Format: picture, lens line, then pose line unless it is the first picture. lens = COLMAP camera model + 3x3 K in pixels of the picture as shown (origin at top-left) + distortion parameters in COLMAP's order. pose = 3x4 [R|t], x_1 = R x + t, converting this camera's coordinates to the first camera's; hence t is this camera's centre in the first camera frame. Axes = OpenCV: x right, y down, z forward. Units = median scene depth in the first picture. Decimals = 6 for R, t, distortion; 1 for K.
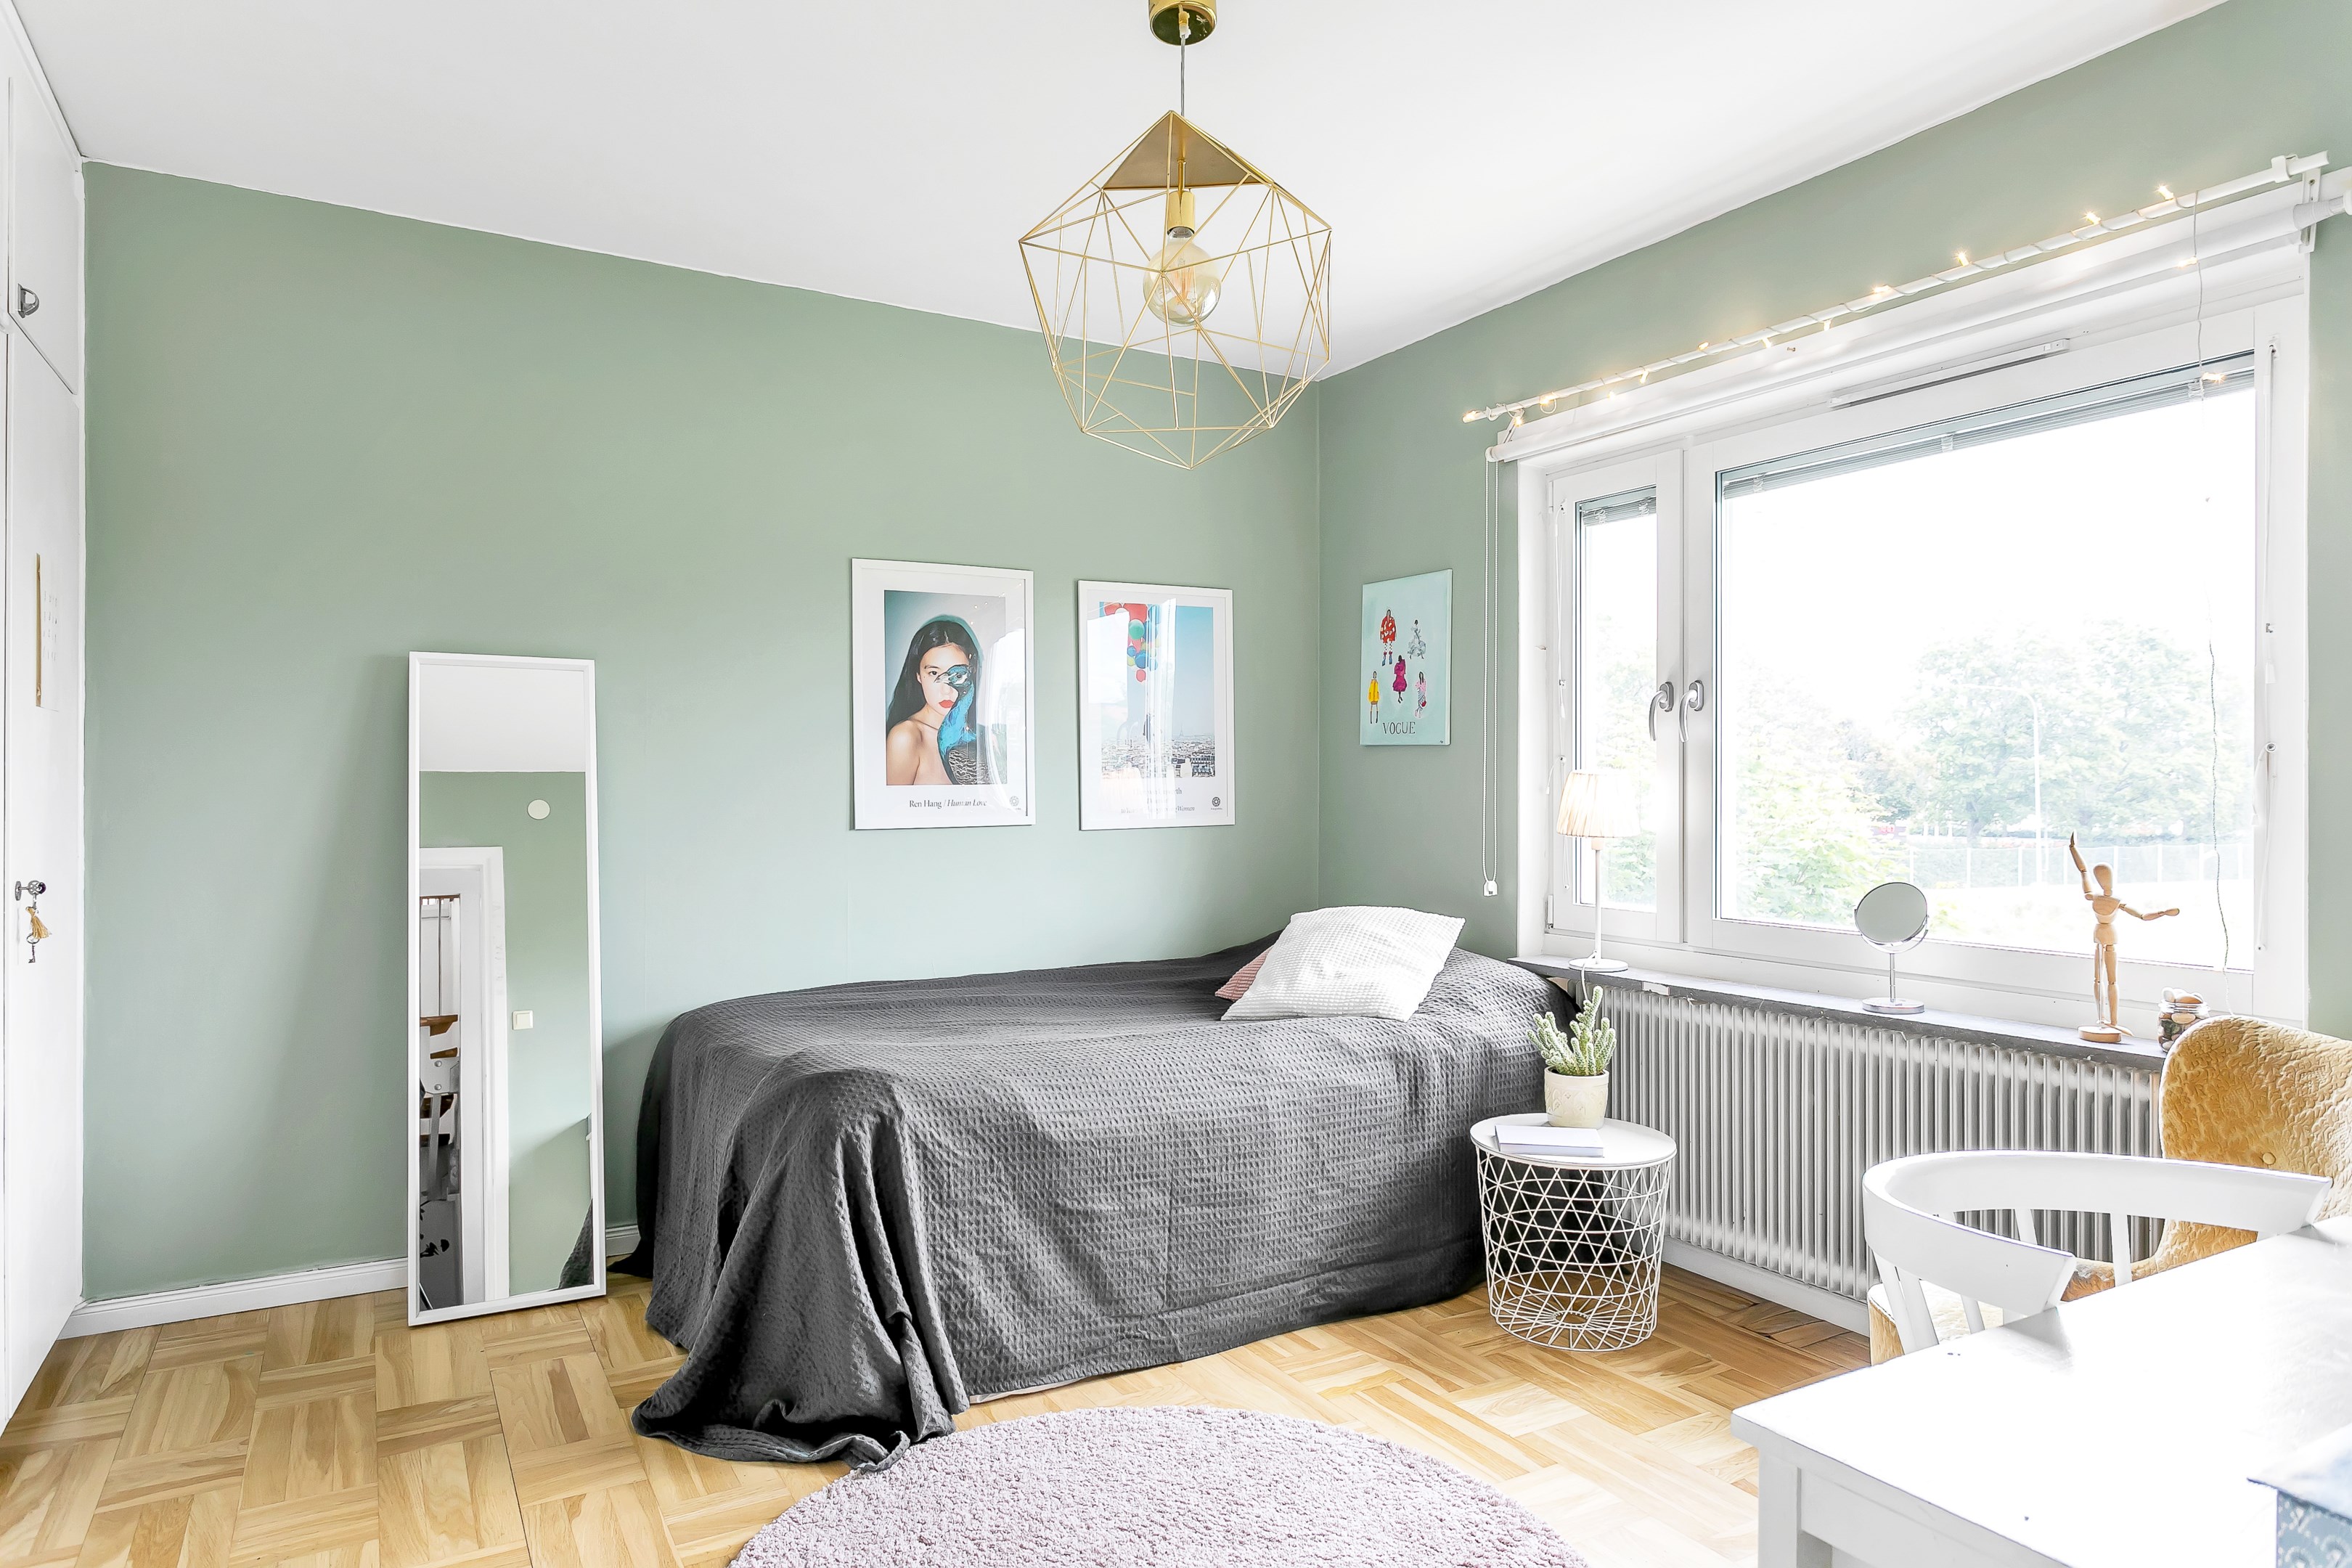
lens RADIAL K [[1439.0, 0, 1175.3], [0, 1439.0, 798.4], [0, 0, 1]] dist [-0.004059, 0.000252]
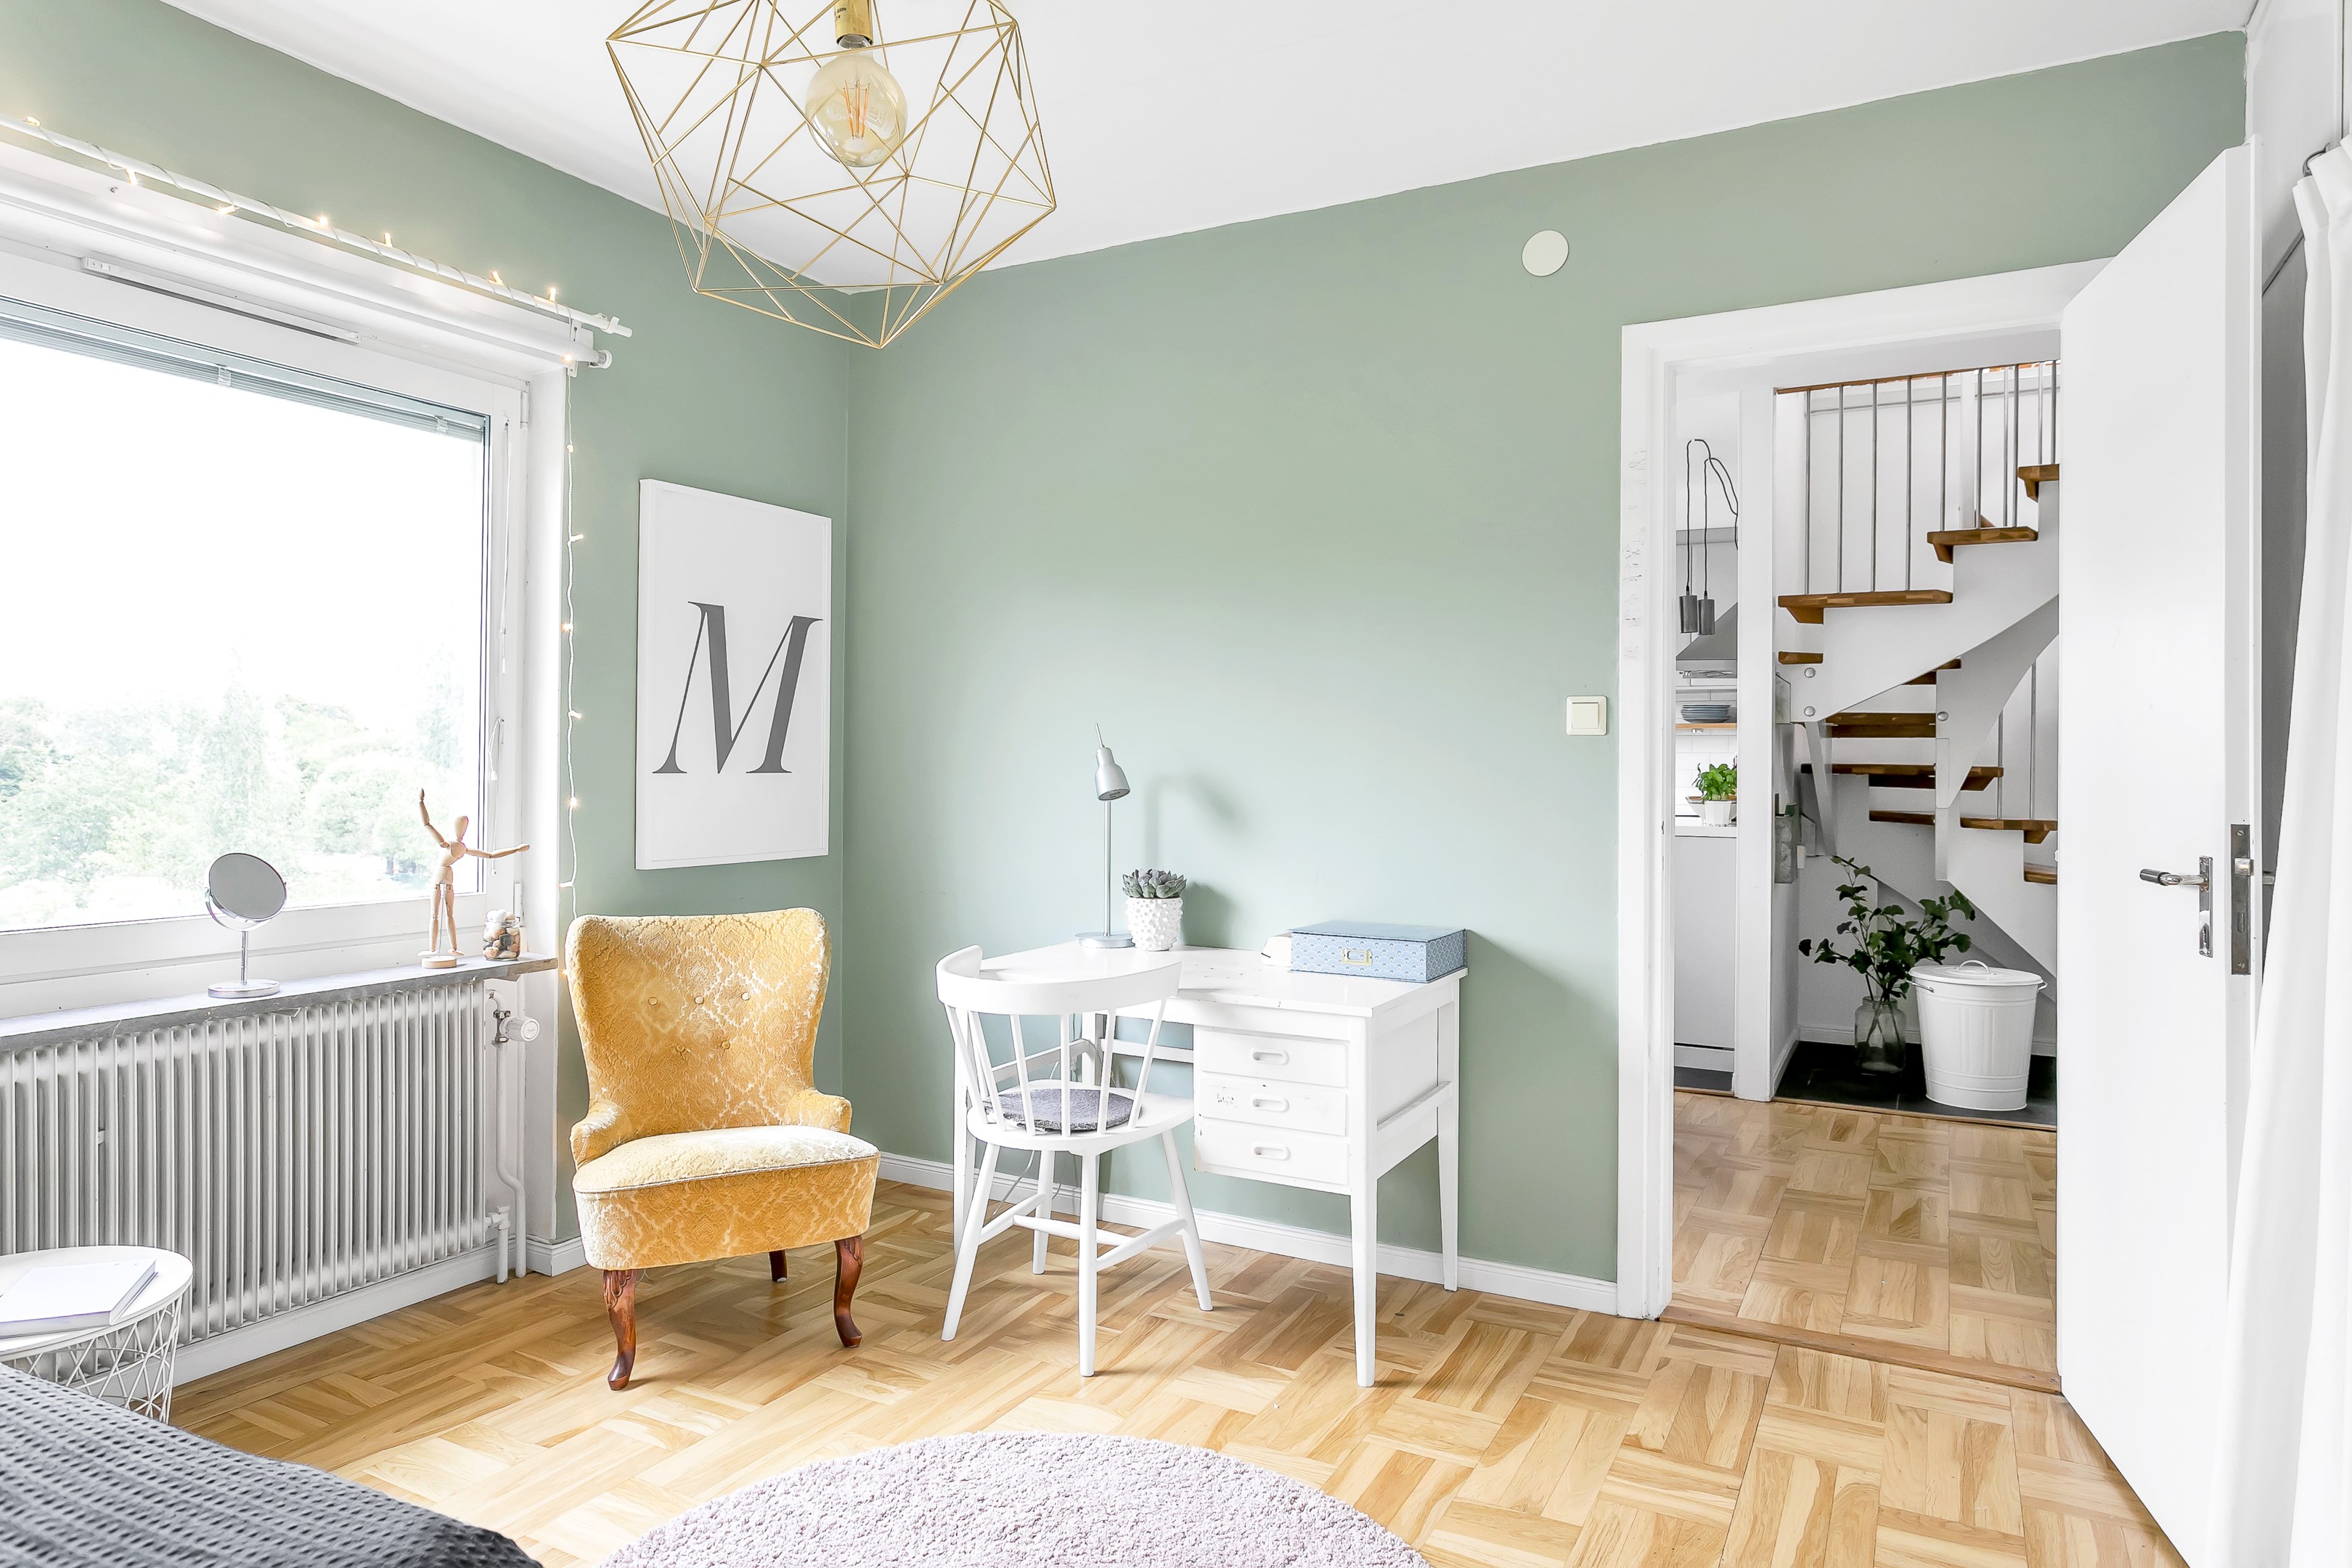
lens RADIAL K [[1439.0, 0, 1174.9], [0, 1439.0, 767.6], [0, 0, 1]] dist [-0.004059, 0.000252]
pose [[-0.538520, 0.000143, 0.842613, -0.602535], [0.006553, 0.999970, 0.004018, 0.005286], [-0.842587, 0.007685, -0.538505, 1.032884]]
